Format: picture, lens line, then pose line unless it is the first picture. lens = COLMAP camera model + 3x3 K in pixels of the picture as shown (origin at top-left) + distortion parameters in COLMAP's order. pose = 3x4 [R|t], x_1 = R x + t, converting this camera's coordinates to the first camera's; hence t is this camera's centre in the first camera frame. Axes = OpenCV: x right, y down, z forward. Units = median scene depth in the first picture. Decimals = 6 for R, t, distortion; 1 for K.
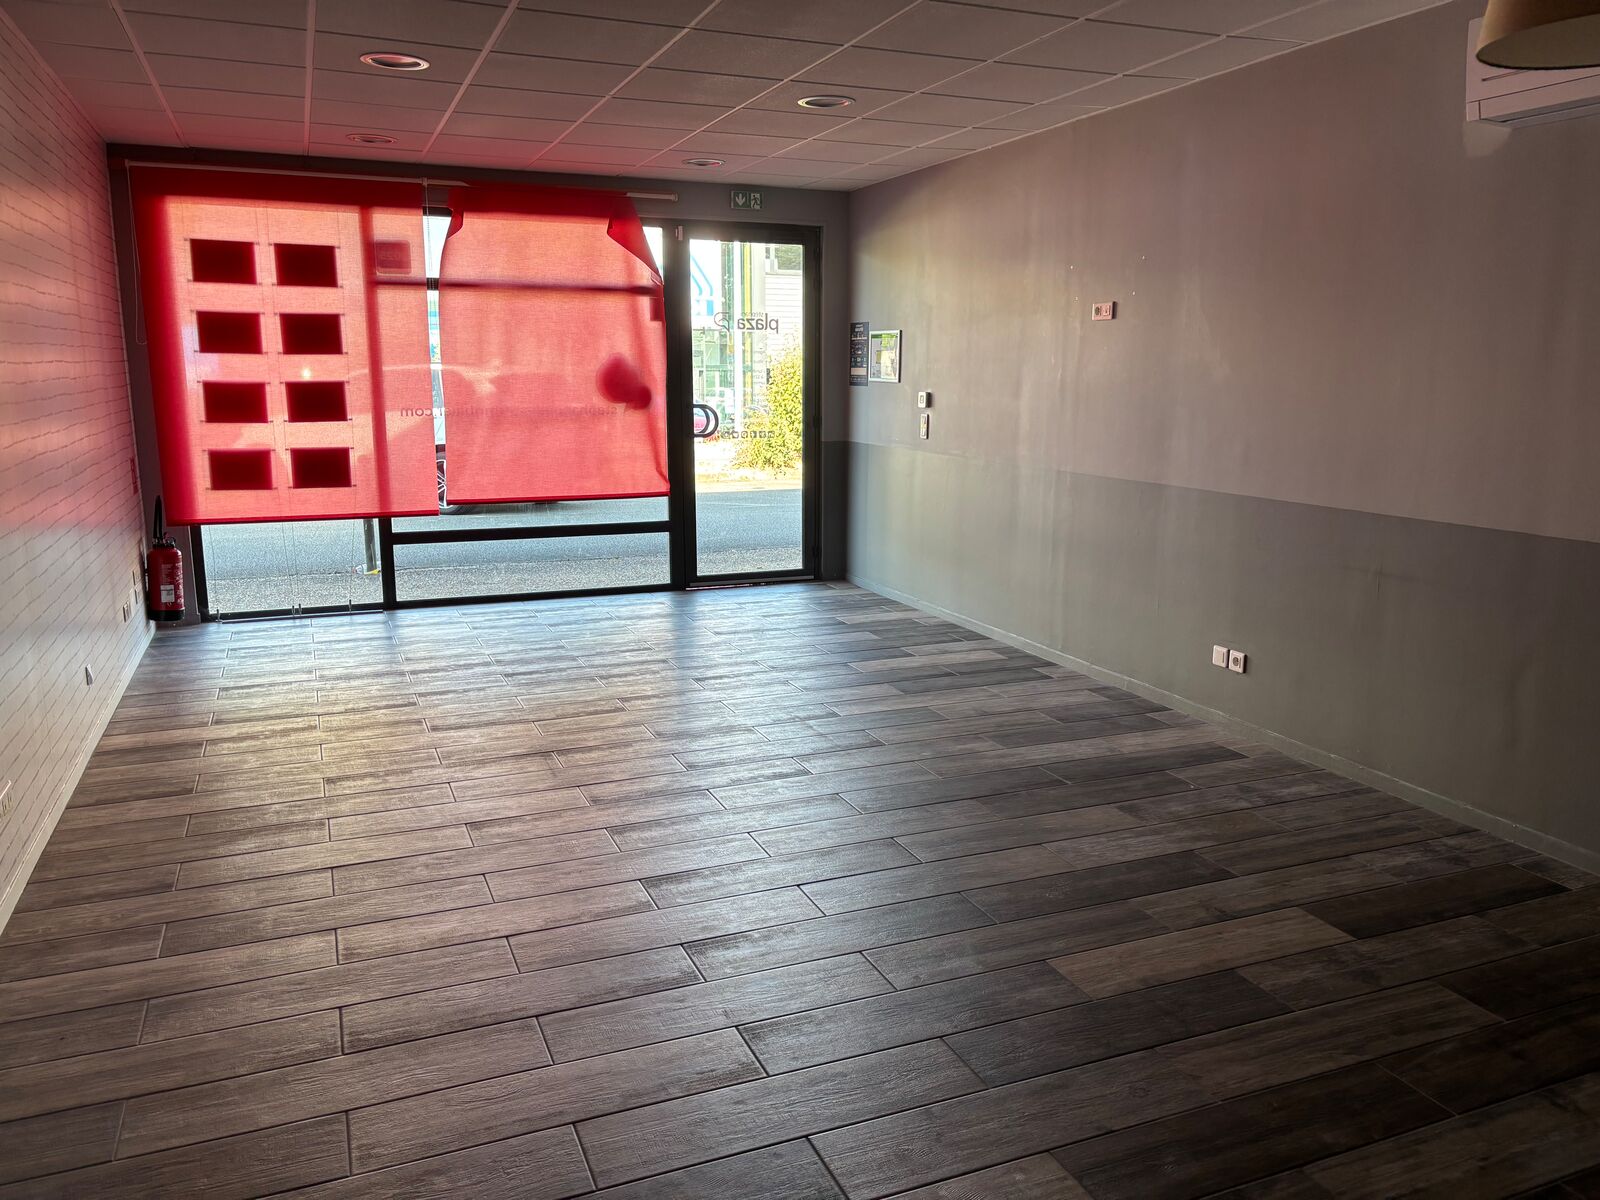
lens RADIAL K [[1216.1, 0, 812.0], [0, 1216.1, 600.0], [0, 0, 1]] dist [0.000267, -0.006553]
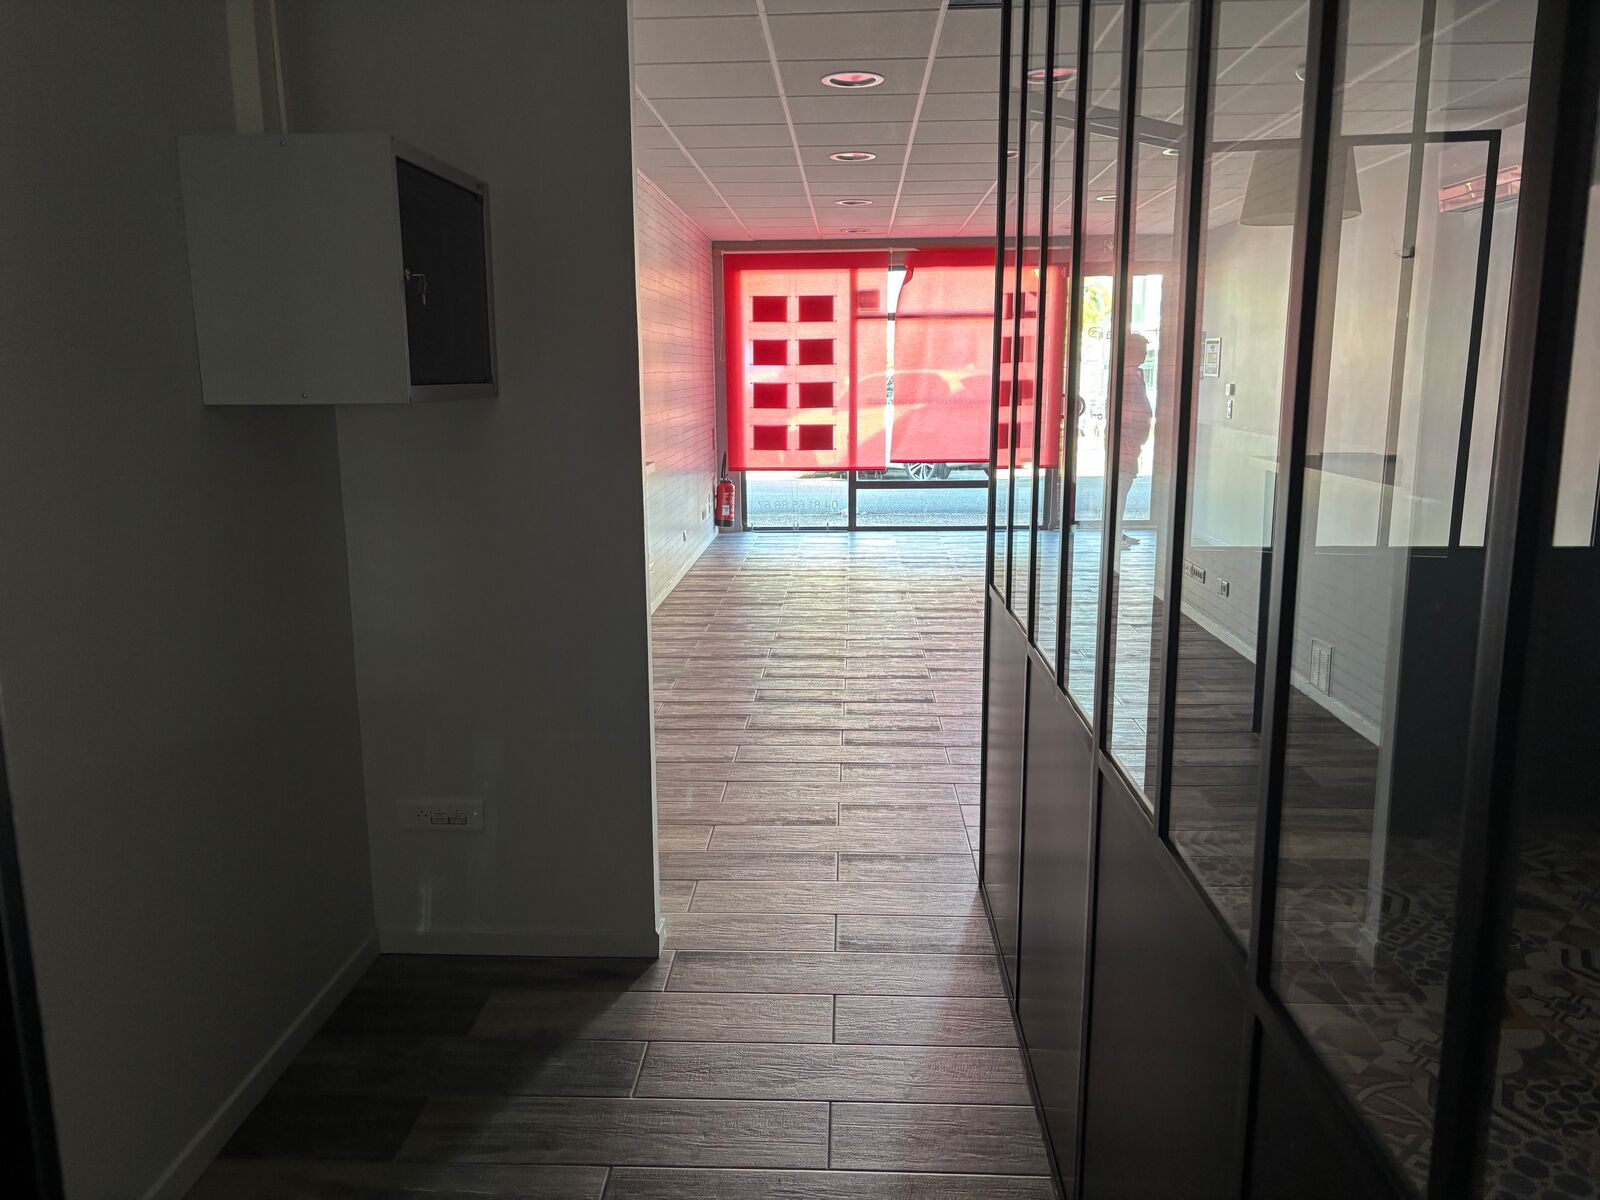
lens RADIAL K [[1193.1, 0, 722.9], [0, 1193.1, 699.1], [0, 0, 1]] dist [0.006585, 0.000282]
pose [[0.875489, 0.110977, -0.470322, 0.272702], [-0.070599, 0.992204, 0.102703, 0.082611], [0.478053, -0.056711, 0.876498, -0.466842]]
